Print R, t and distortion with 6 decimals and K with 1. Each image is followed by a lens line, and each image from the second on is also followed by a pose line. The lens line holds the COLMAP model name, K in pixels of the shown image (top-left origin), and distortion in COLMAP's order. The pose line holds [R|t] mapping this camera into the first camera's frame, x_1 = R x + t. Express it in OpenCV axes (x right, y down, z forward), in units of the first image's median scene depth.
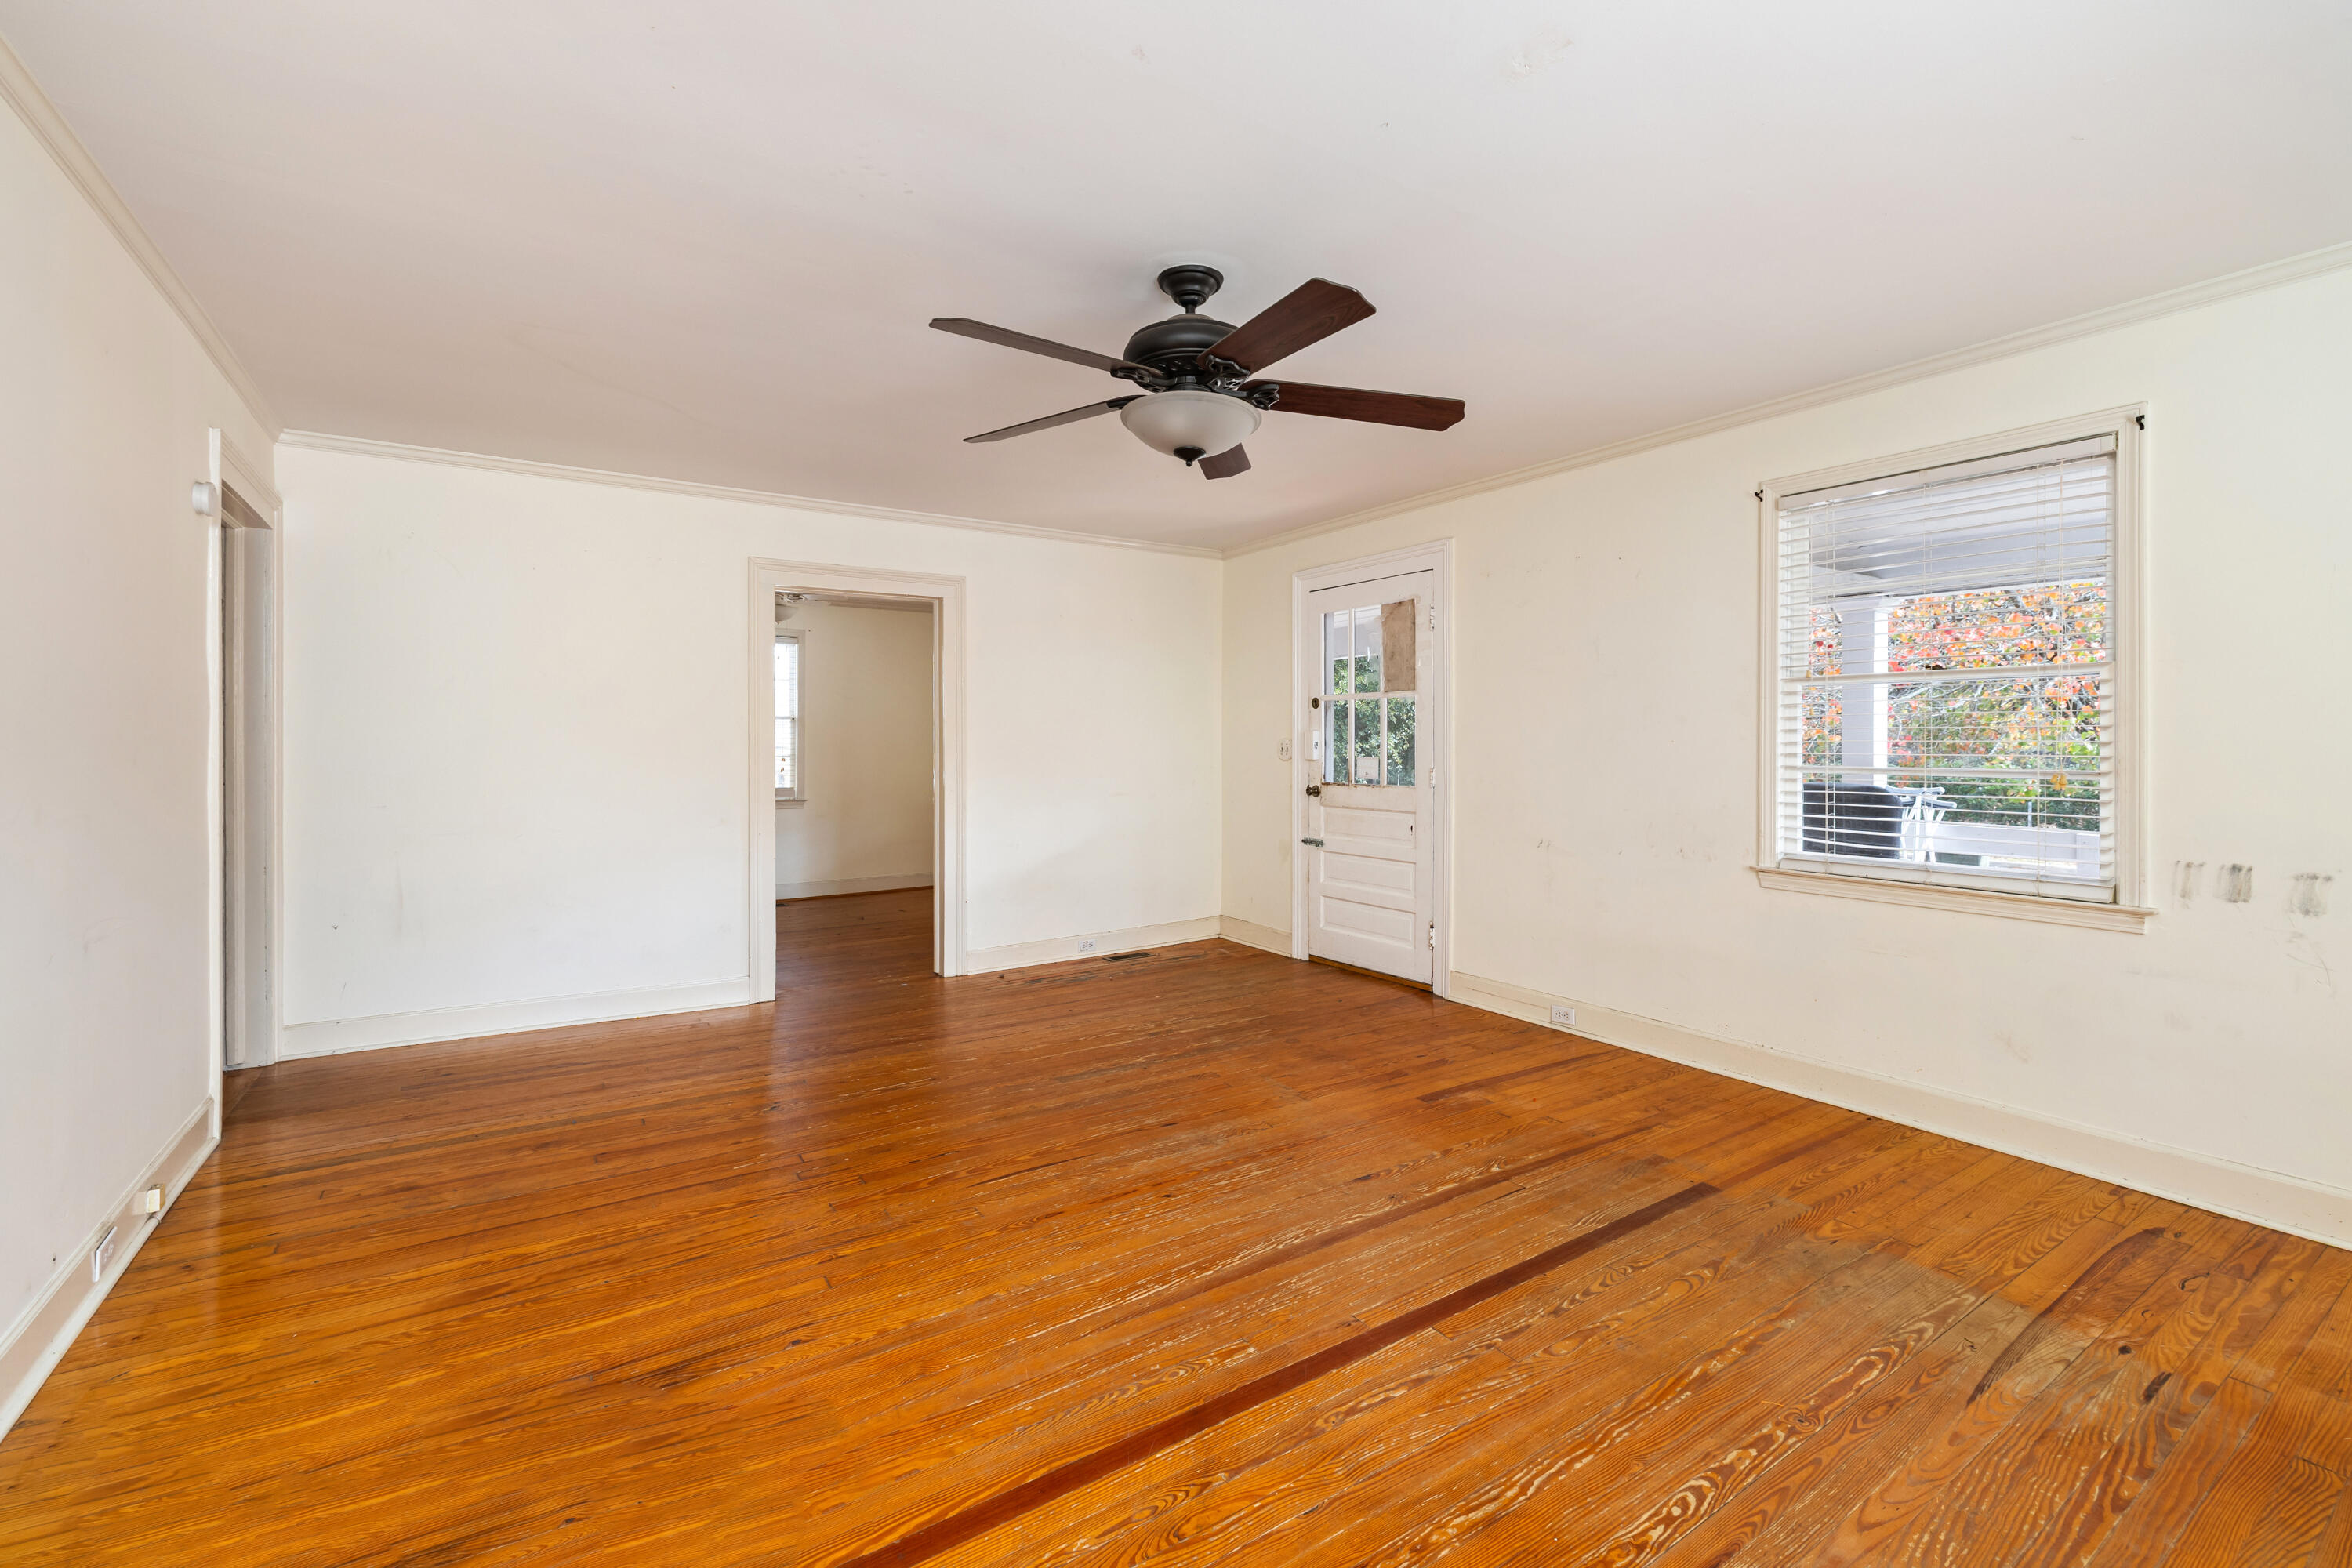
lens RADIAL K [[1026.5, 0, 1170.0], [0, 1026.5, 773.7], [0, 0, 1]] dist [-0.003169, -0.000317]
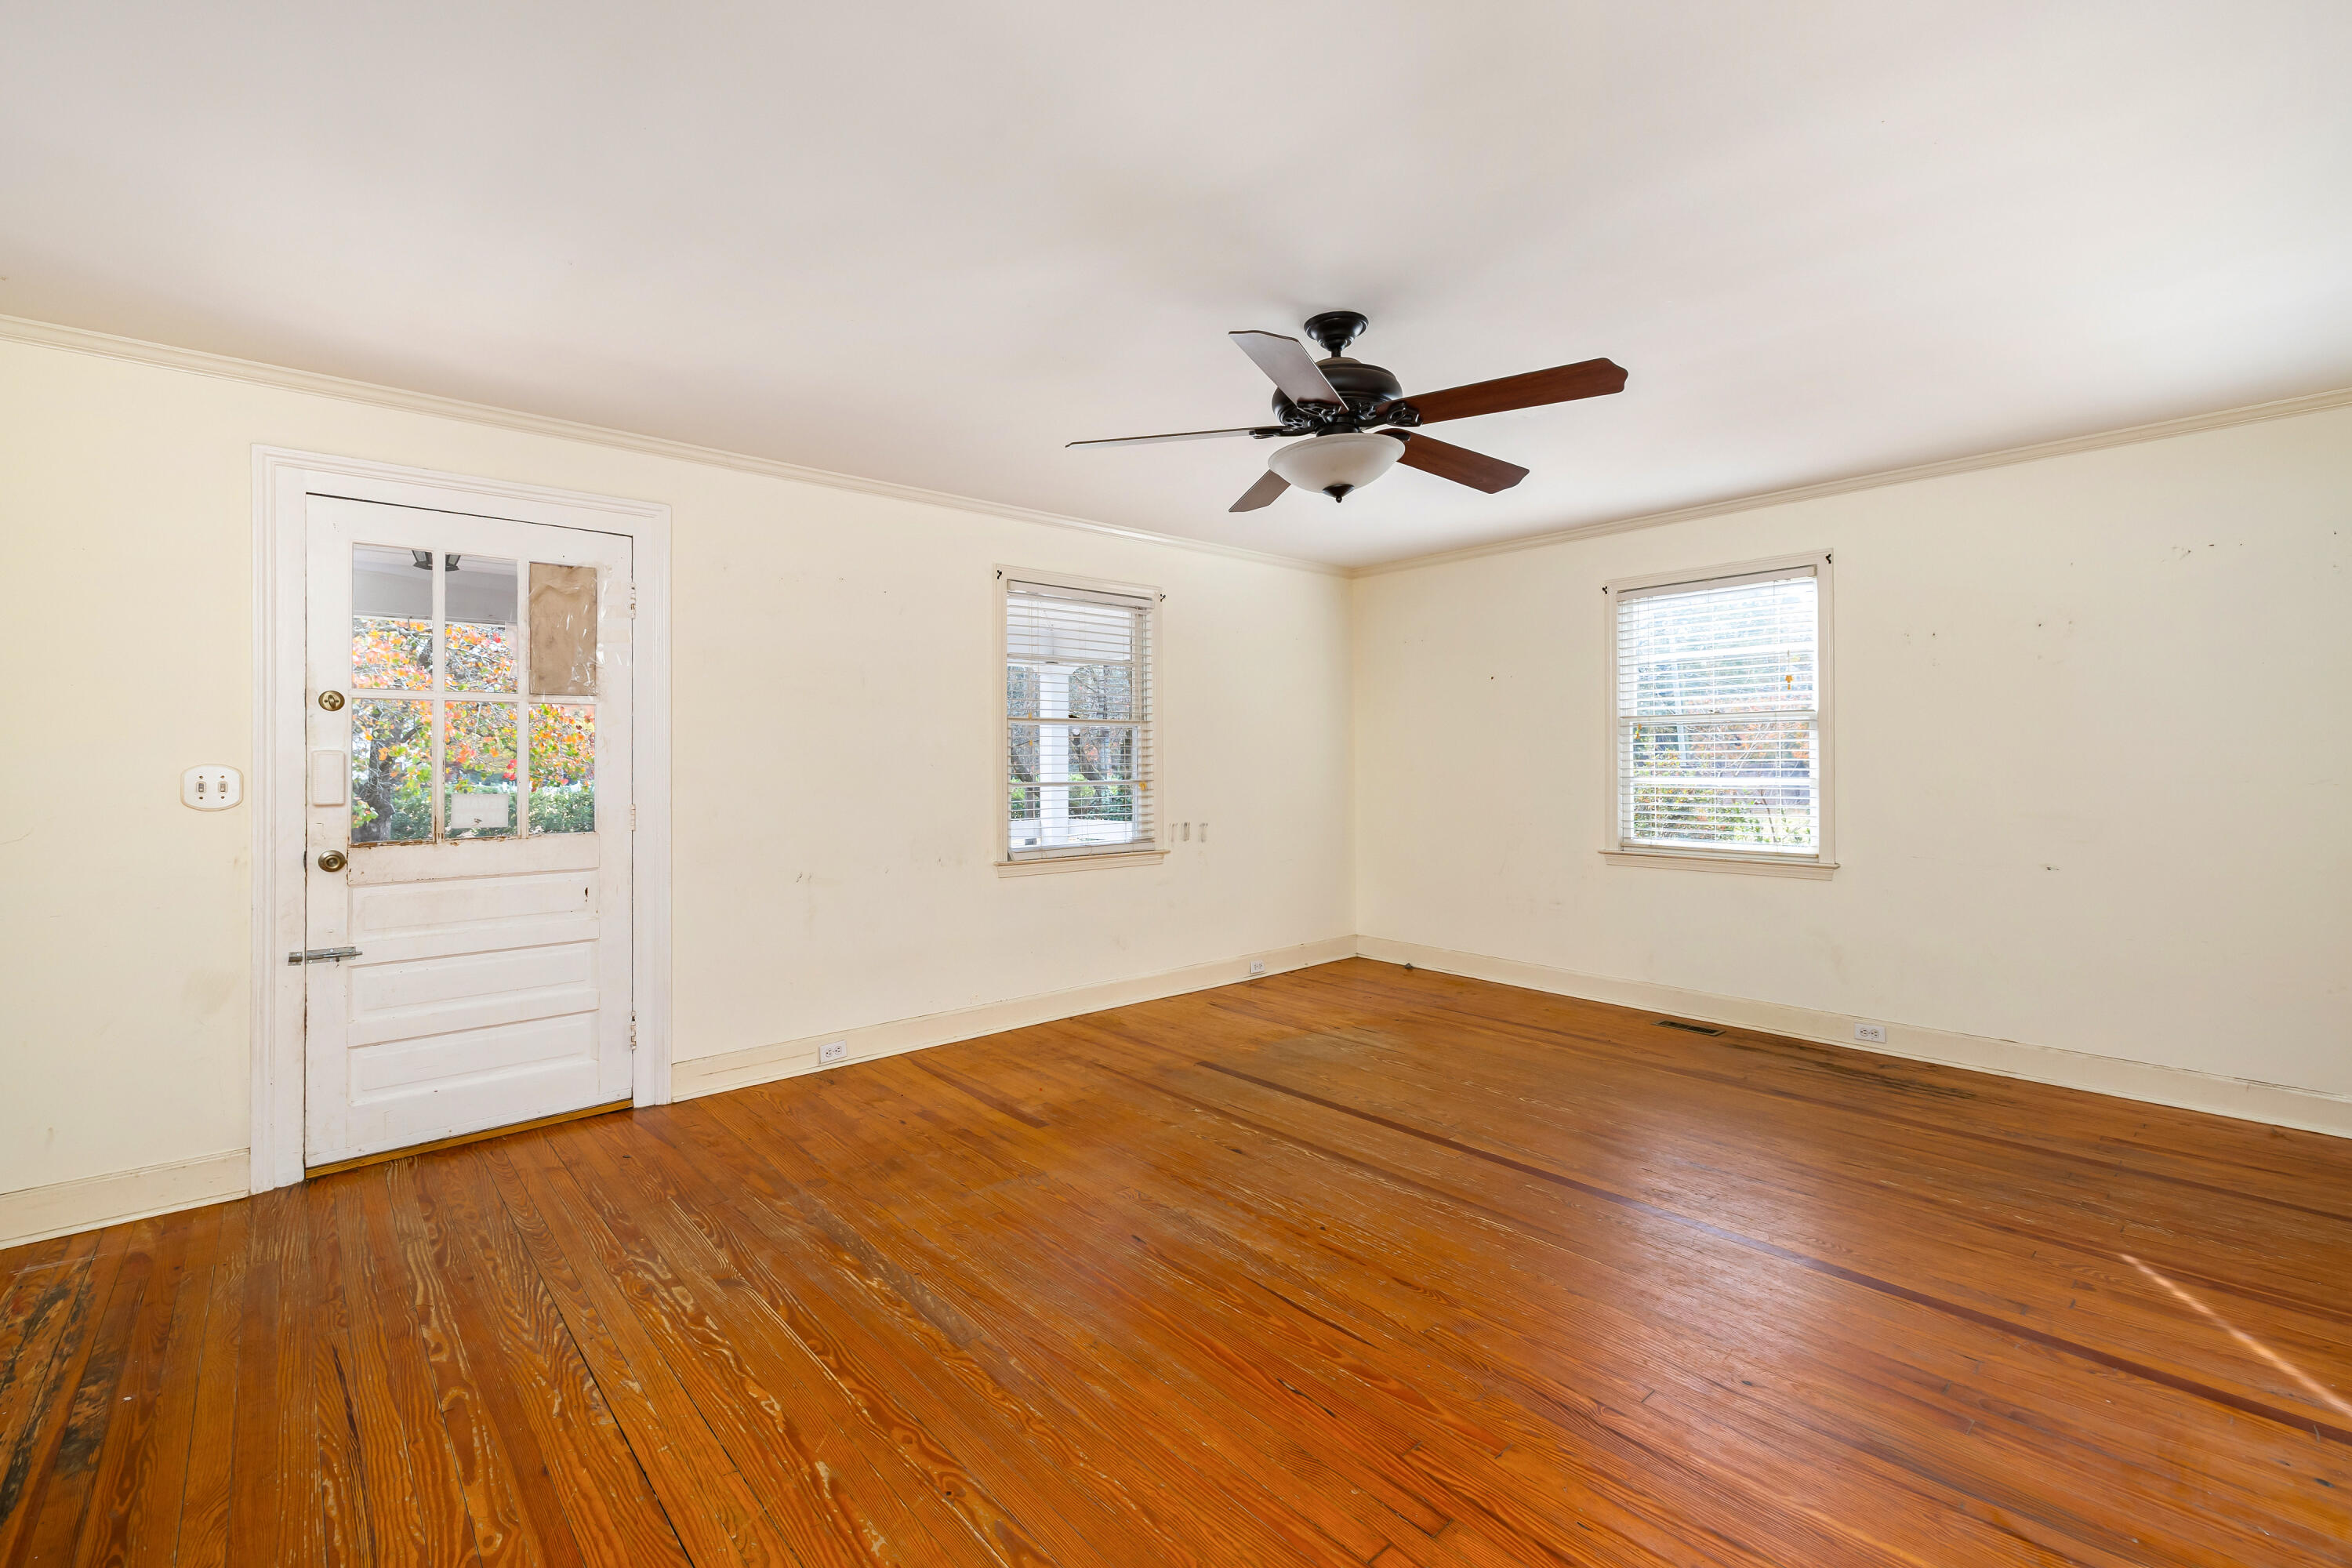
lens RADIAL K [[1026.5, 0, 1169.7], [0, 1026.5, 766.1], [0, 0, 1]] dist [-0.003169, -0.000317]
pose [[-0.169261, -0.005079, 0.985558, -0.767145], [0.036639, 0.999263, 0.011442, -0.038467], [-0.984890, 0.038047, -0.168950, 1.050920]]
